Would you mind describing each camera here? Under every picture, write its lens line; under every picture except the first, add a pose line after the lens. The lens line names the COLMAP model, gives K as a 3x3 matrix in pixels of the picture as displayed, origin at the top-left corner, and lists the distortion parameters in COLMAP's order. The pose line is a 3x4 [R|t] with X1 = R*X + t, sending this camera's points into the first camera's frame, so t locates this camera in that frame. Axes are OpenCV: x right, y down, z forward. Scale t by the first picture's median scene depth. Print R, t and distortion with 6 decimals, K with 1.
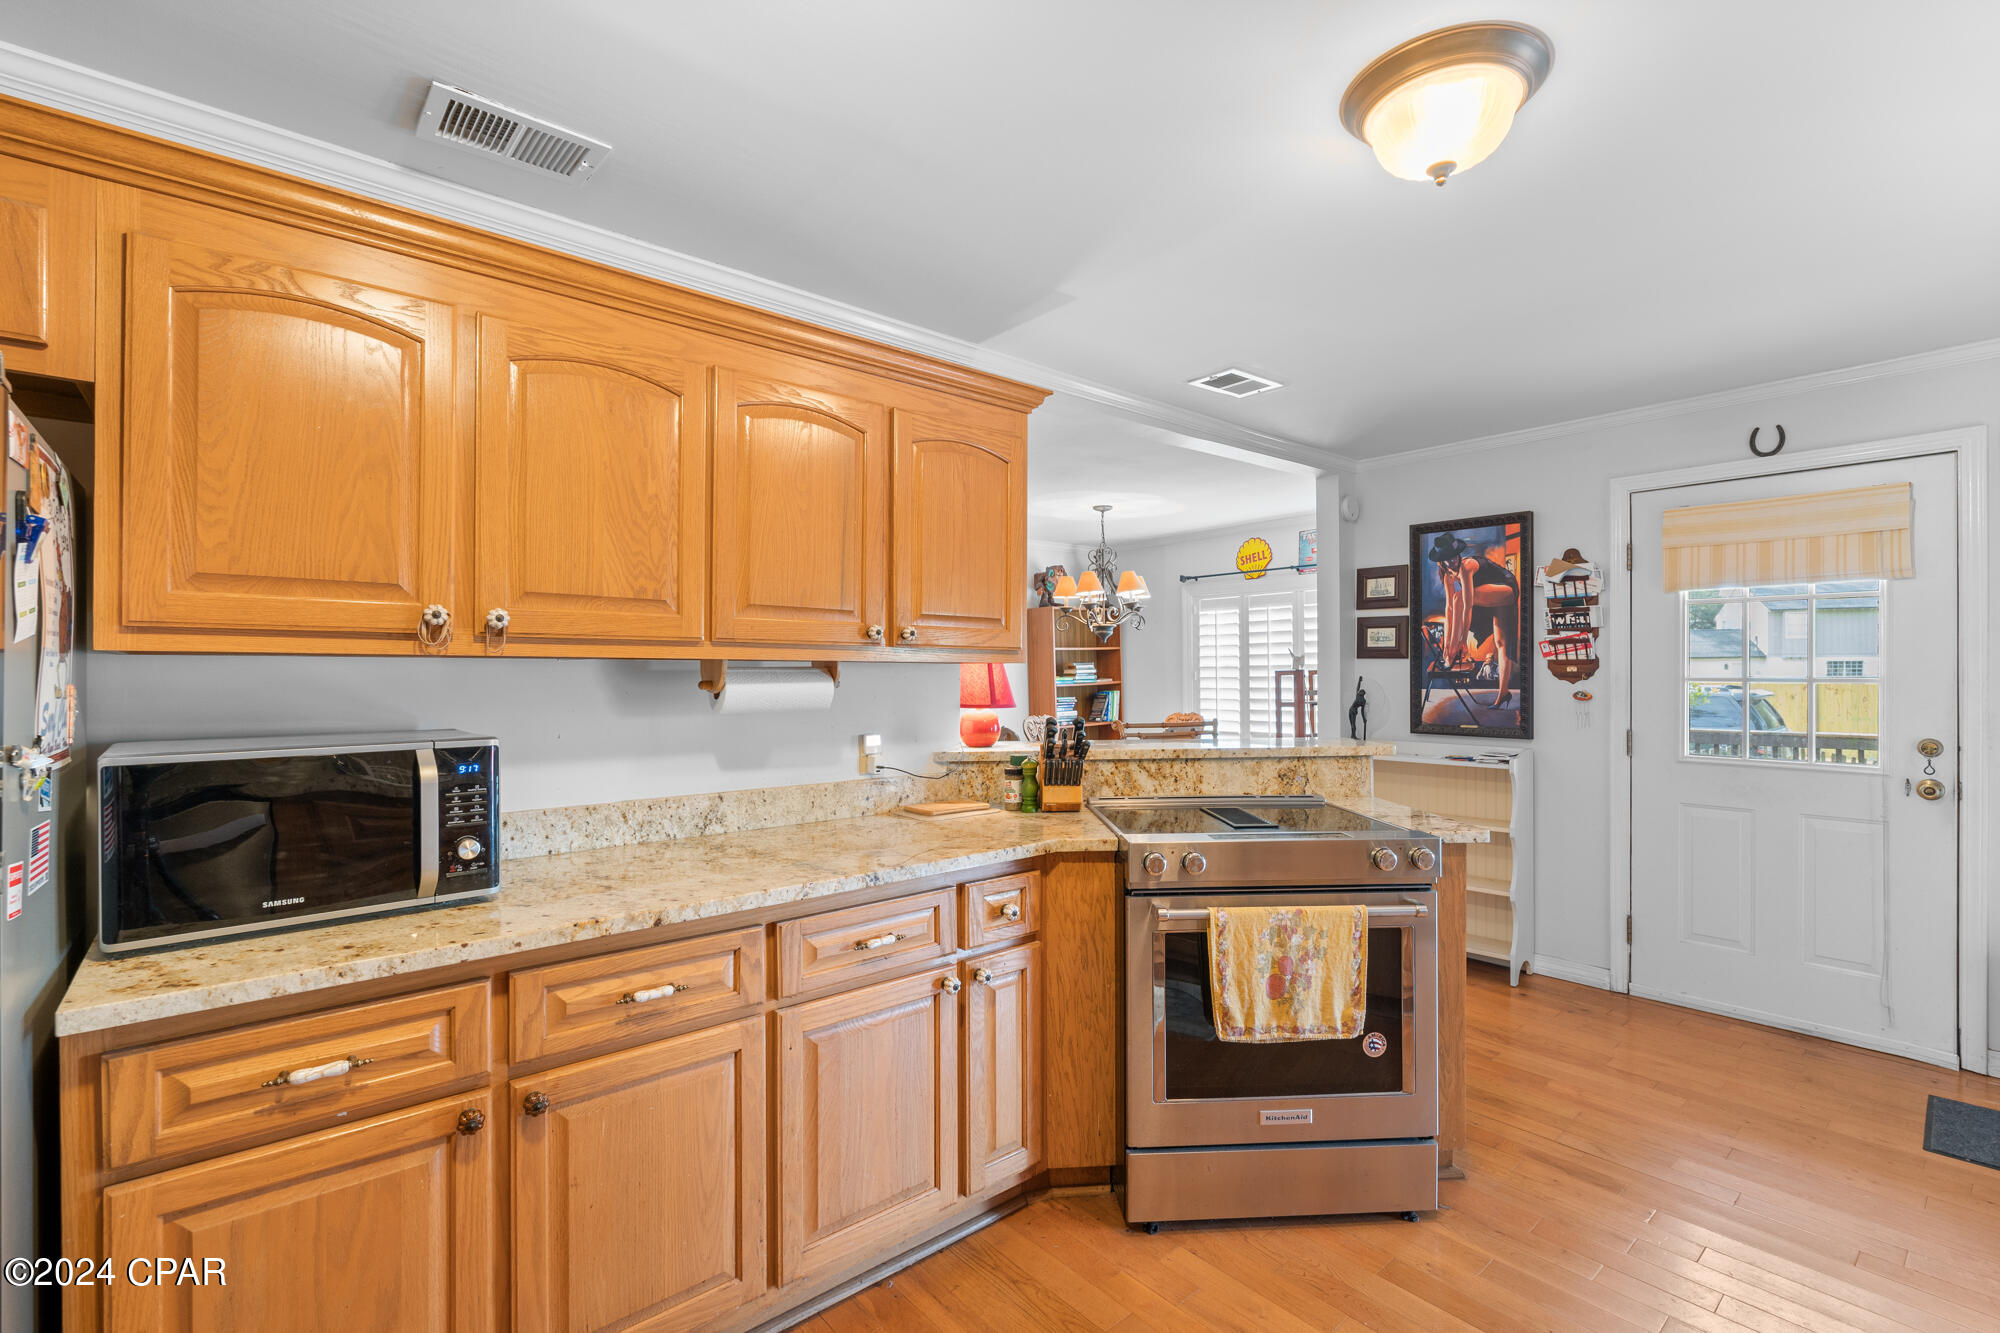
lens RADIAL K [[902.7, 0, 1000.0], [0, 902.7, 666.5], [0, 0, 1]] dist [-0.000230, 0.000035]
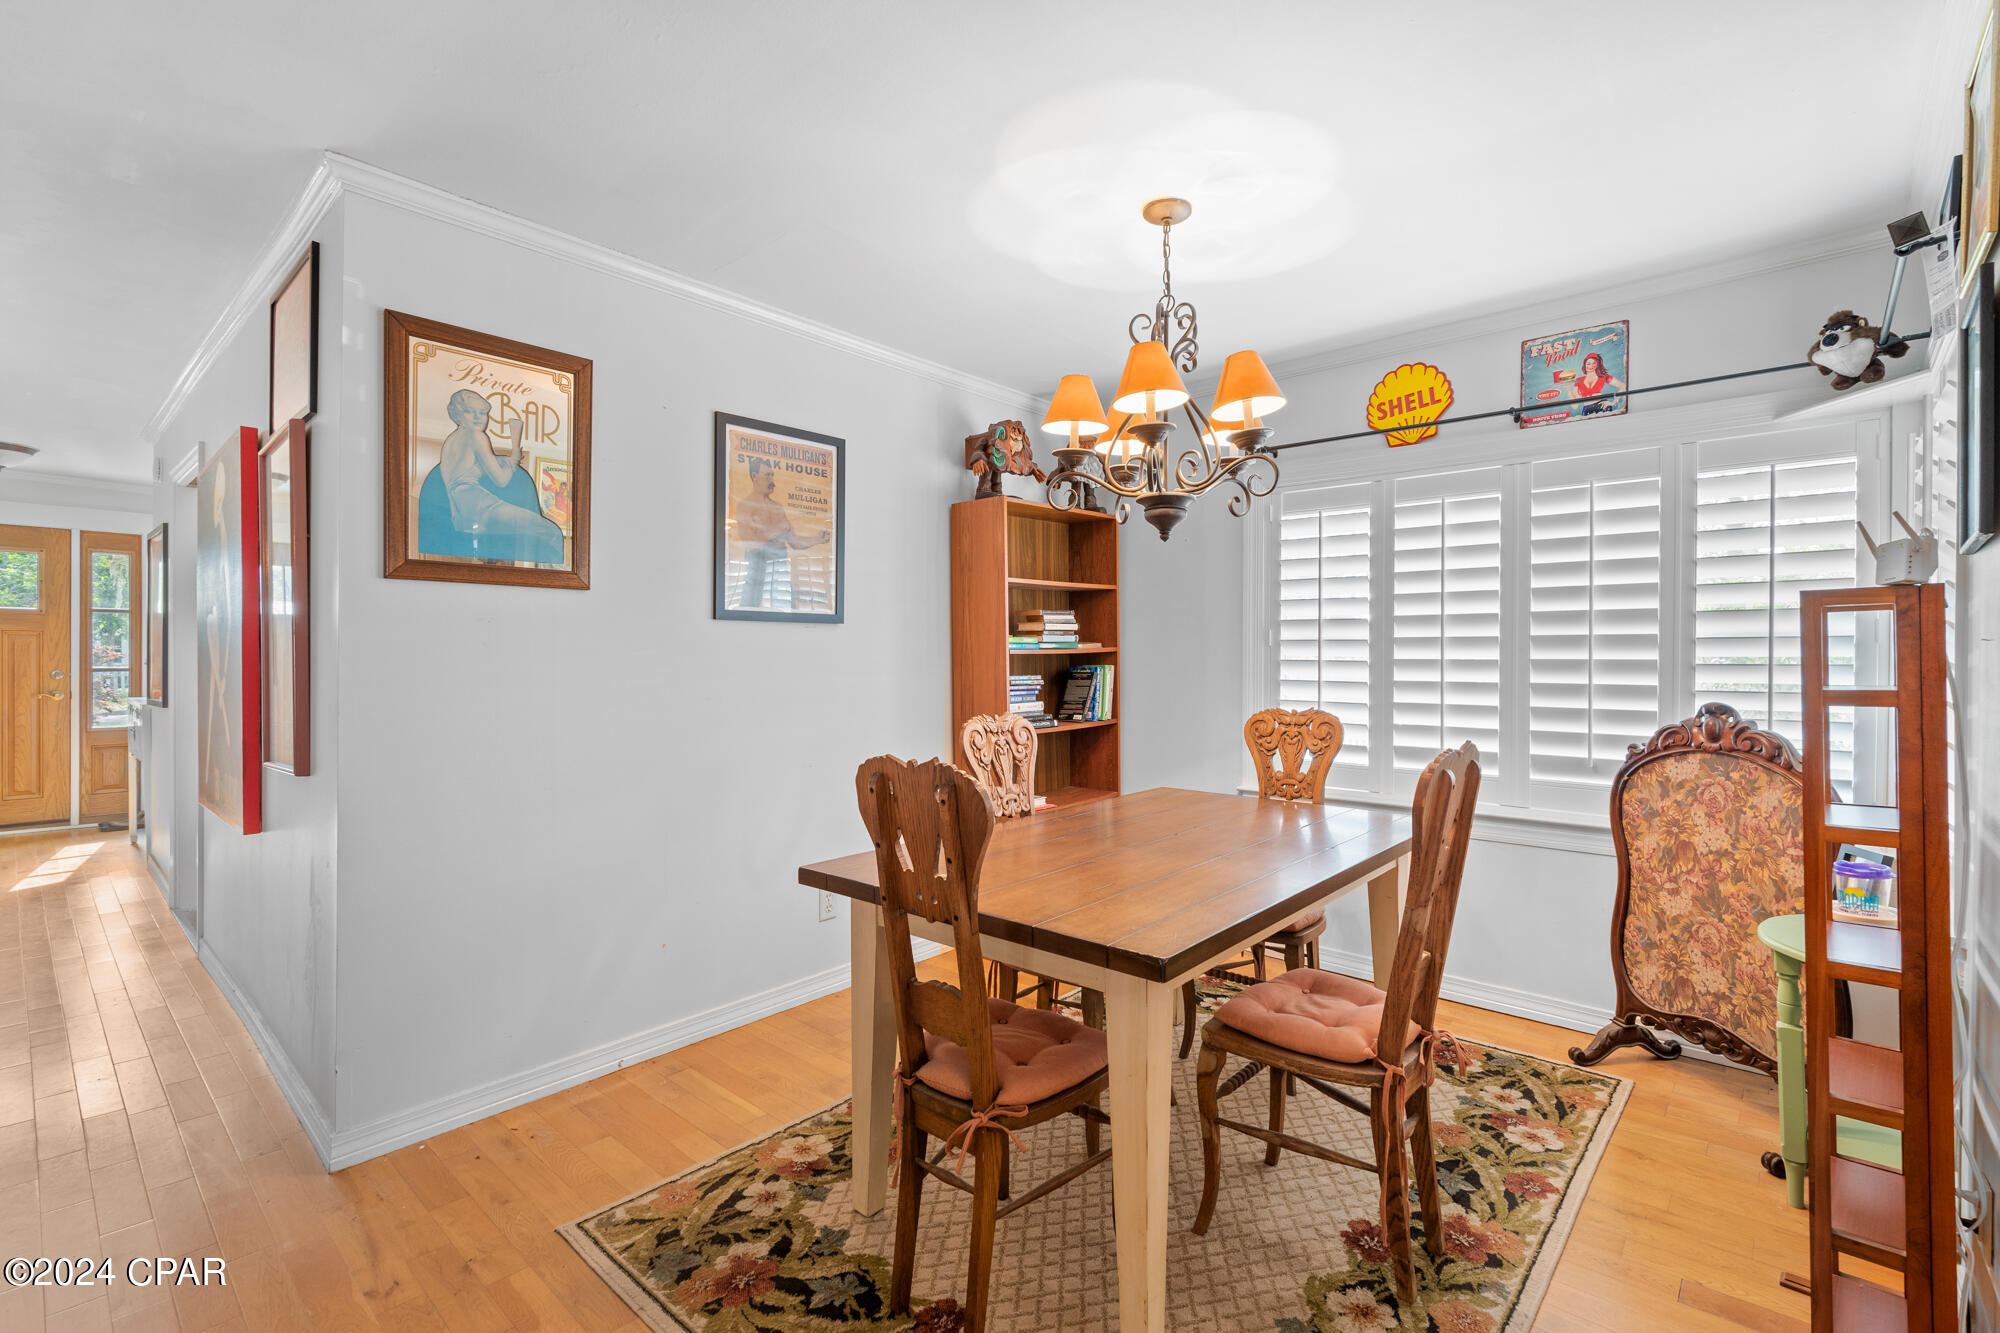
lens RADIAL K [[902.7, 0, 1000.0], [0, 902.7, 666.5], [0, 0, 1]] dist [-0.000230, 0.000035]
pose [[0.990585, 0.012245, 0.136352, -0.012514], [-0.014748, 0.999741, 0.017358, 0.021603], [-0.136104, -0.019205, 0.990508, 0.525773]]
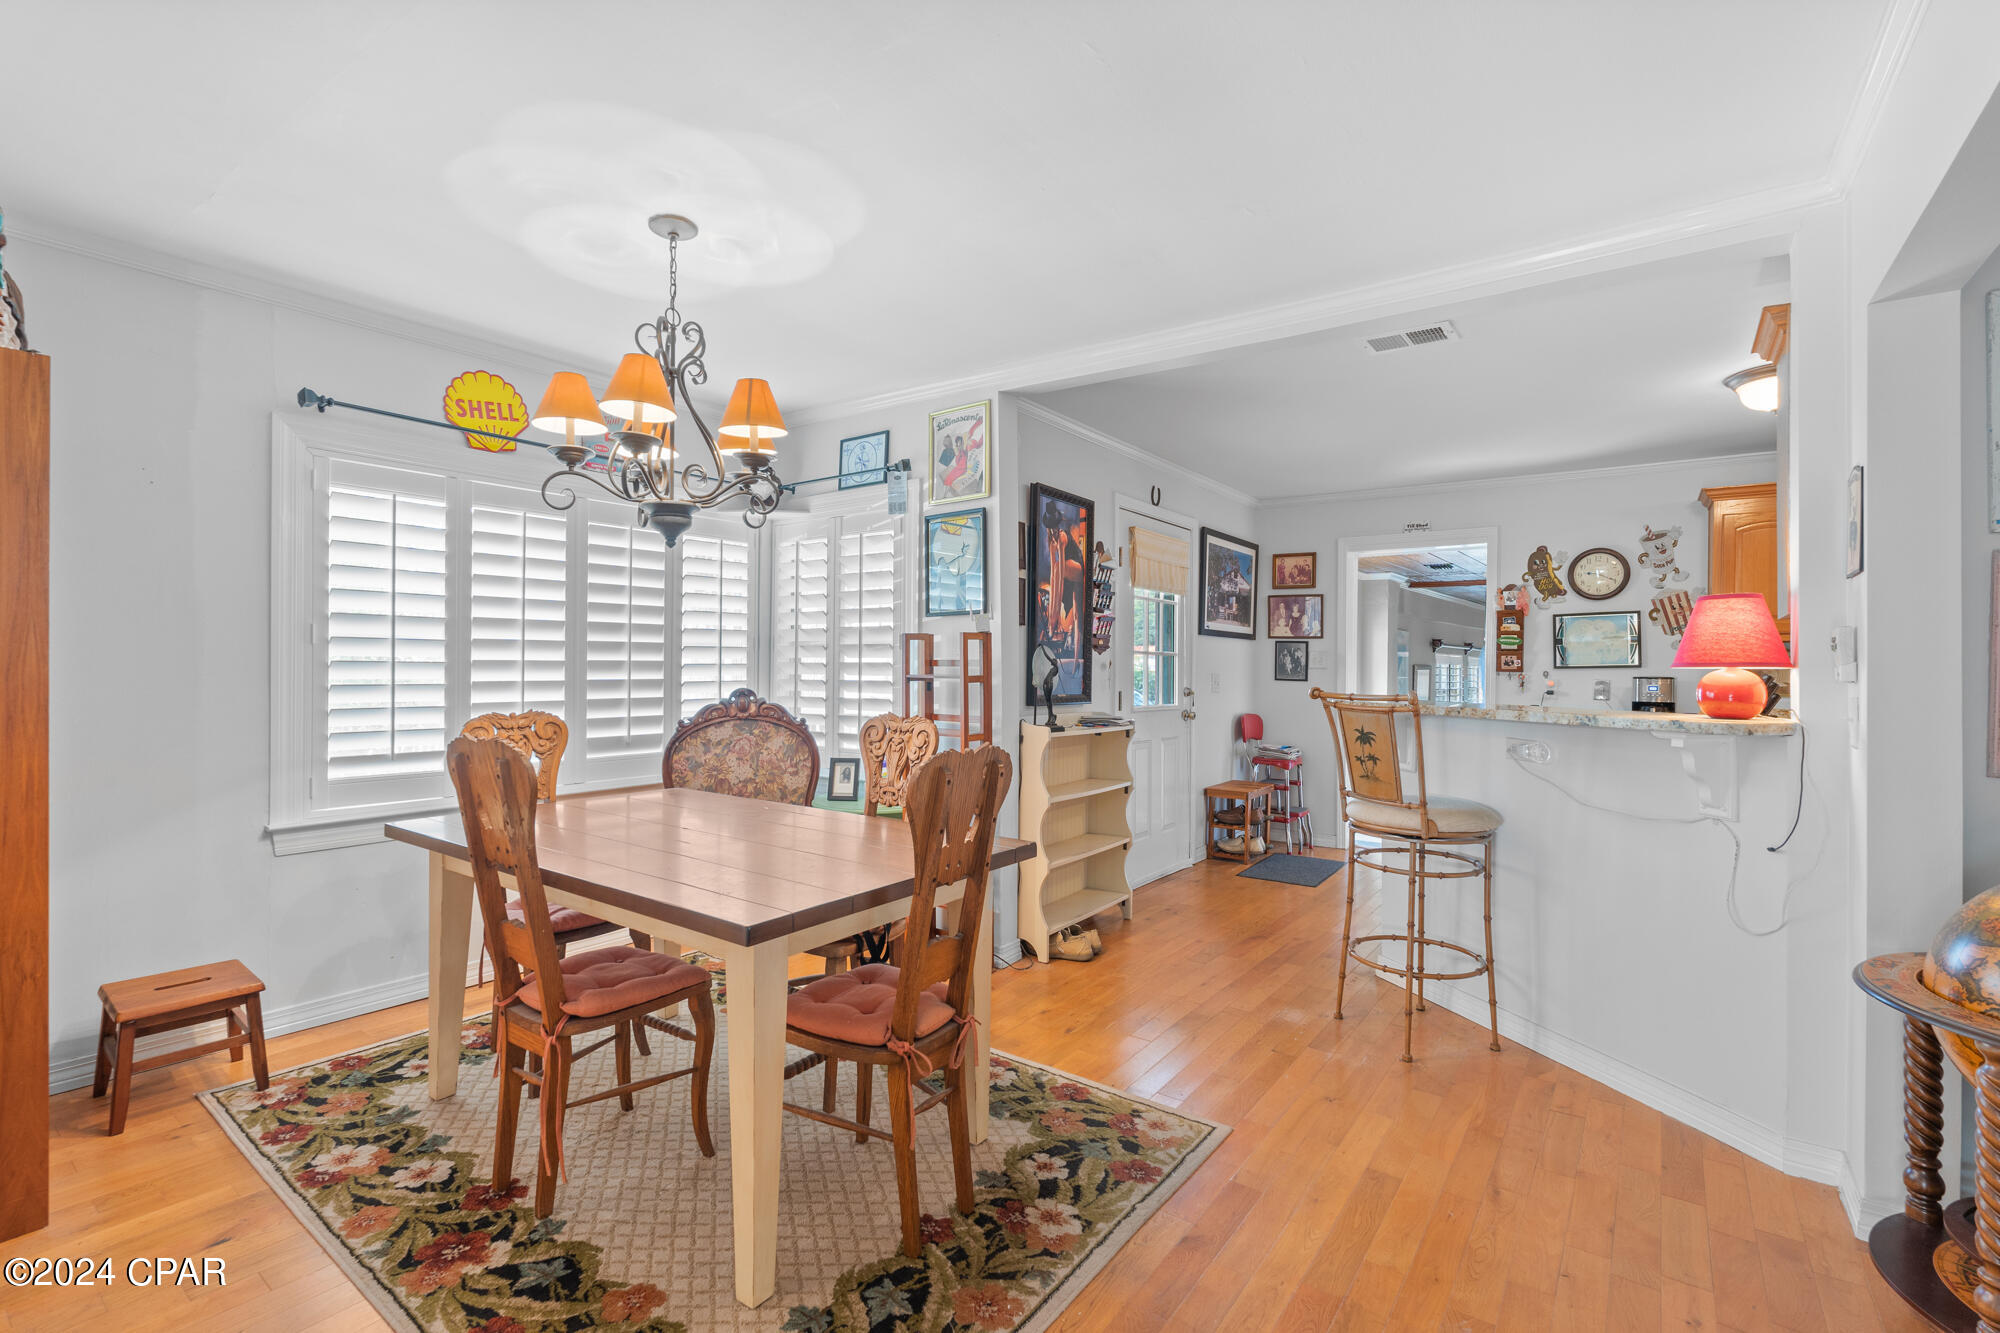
lens RADIAL K [[908.9, 0, 1004.3], [0, 908.9, 671.7], [0, 0, 1]] dist [-0.003884, -0.000019]
pose [[-0.245048, -0.001541, 0.969510, -0.293449], [-0.012607, 0.999919, -0.001597, 0.026616], [-0.969429, -0.012614, -0.245048, 0.832953]]
